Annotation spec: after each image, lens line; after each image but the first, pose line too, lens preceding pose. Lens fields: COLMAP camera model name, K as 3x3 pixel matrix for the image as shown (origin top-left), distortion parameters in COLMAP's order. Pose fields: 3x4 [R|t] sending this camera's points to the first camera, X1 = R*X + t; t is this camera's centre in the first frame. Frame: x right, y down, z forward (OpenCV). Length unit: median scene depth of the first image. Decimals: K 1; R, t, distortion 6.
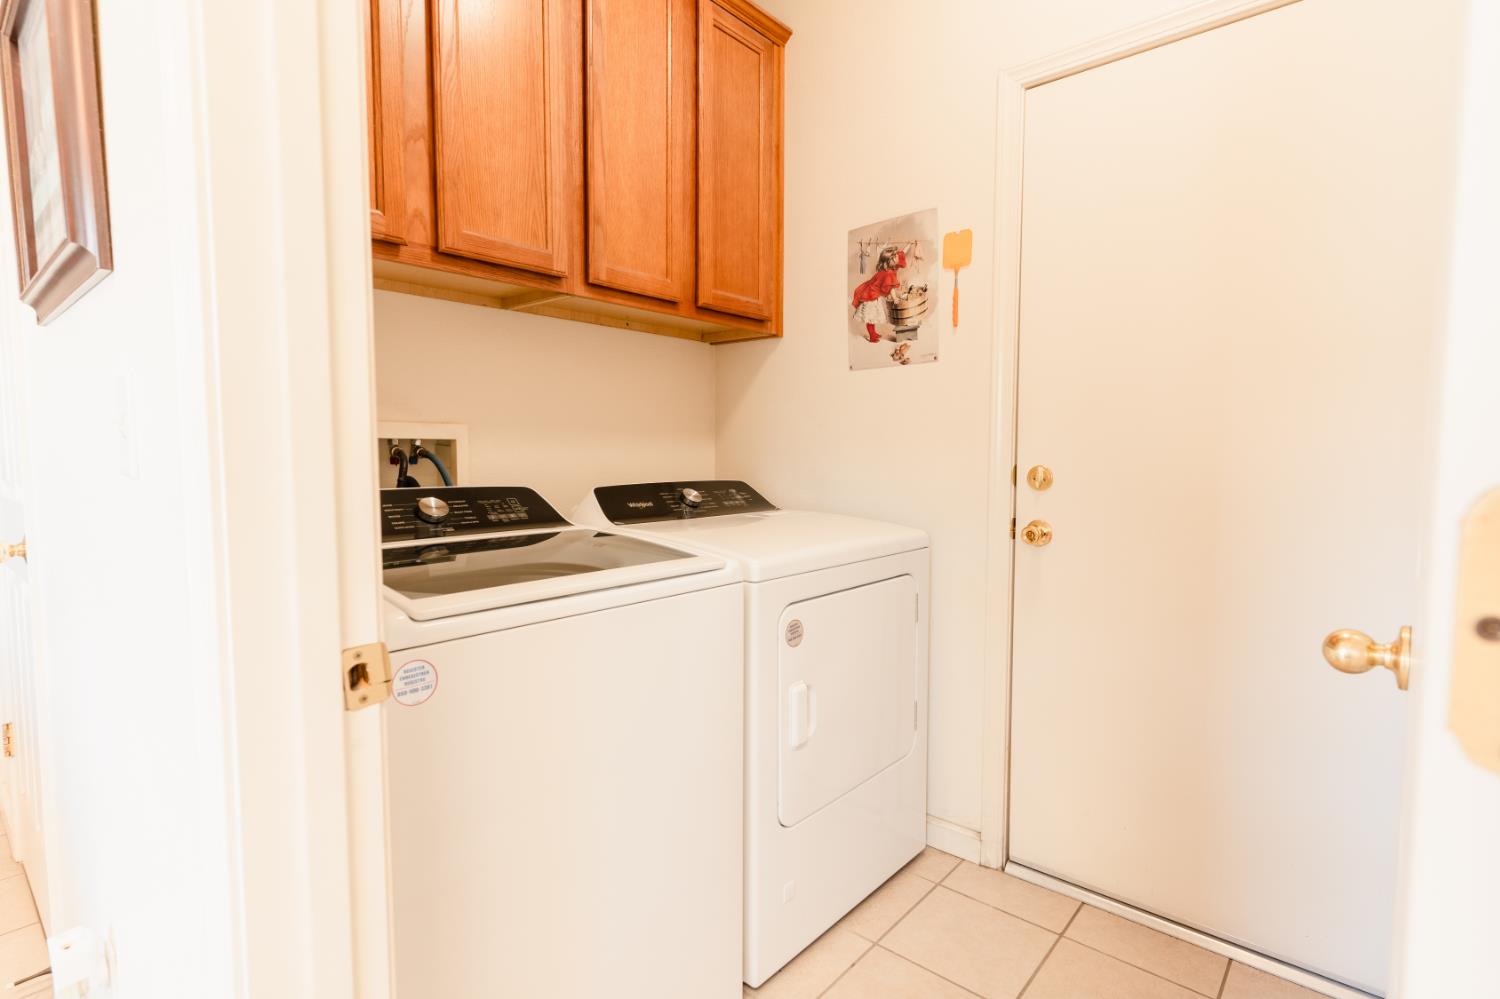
lens RADIAL K [[740.2, 0, 747.6], [0, 740.2, 503.8], [0, 0, 1]] dist [0.011015, -0.000311]
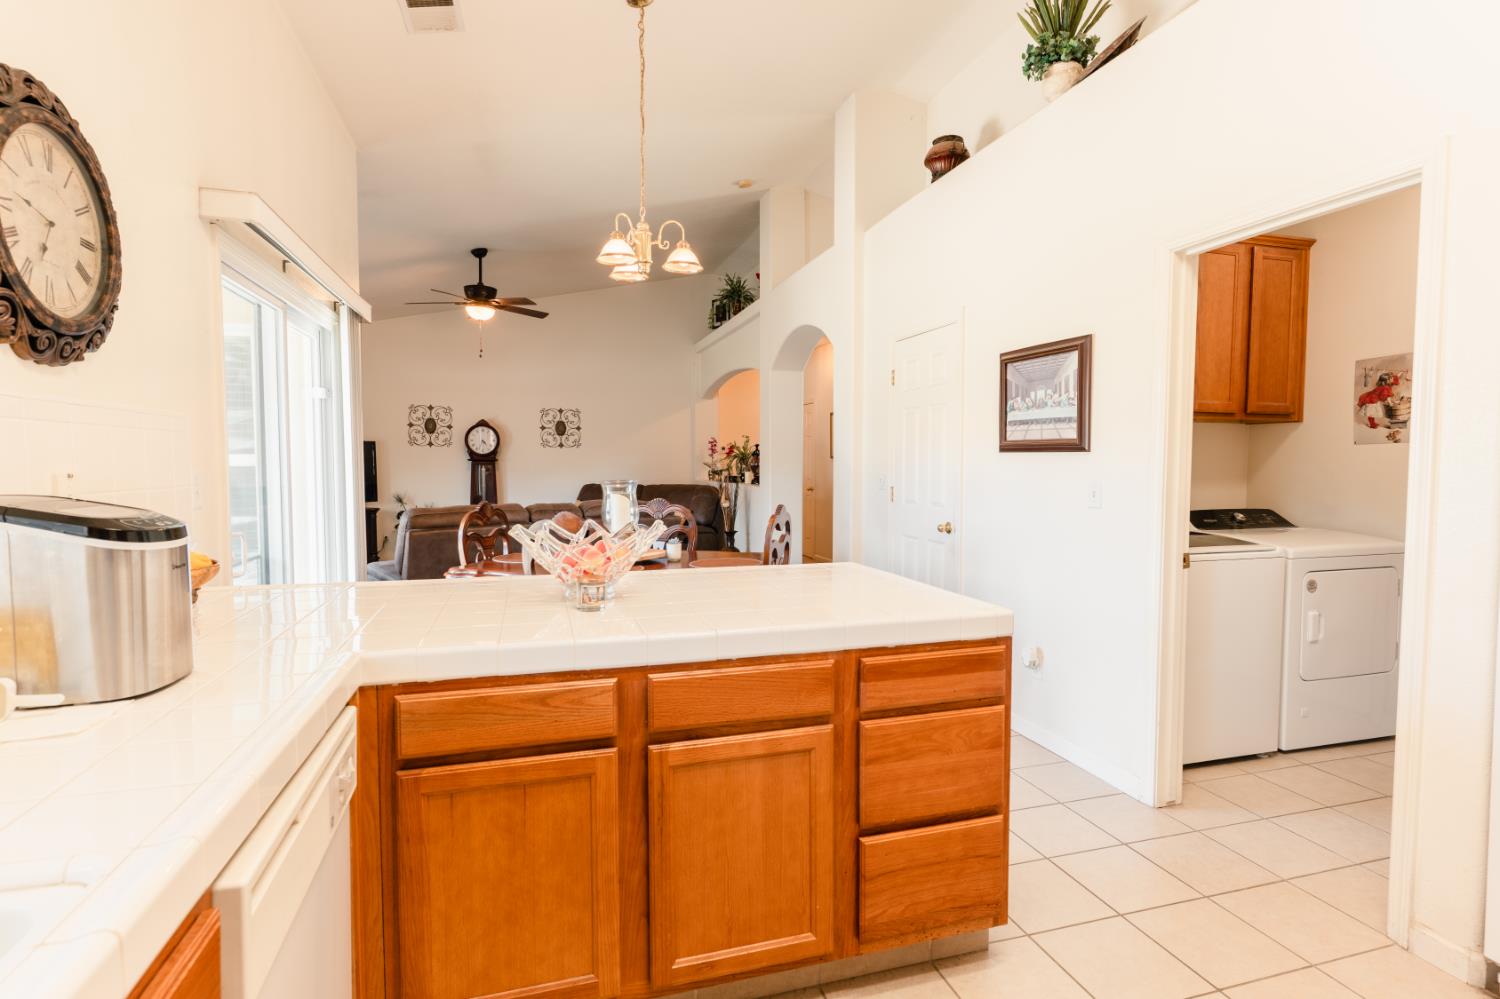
lens RADIAL K [[740.2, 0, 750.1], [0, 740.2, 496.1], [0, 0, 1]] dist [0.011015, -0.000311]
pose [[0.846015, 0.025868, -0.532531, -0.117608], [-0.037285, 0.999247, -0.010695, 0.002349], [0.531854, 0.028903, 0.846343, -1.159758]]
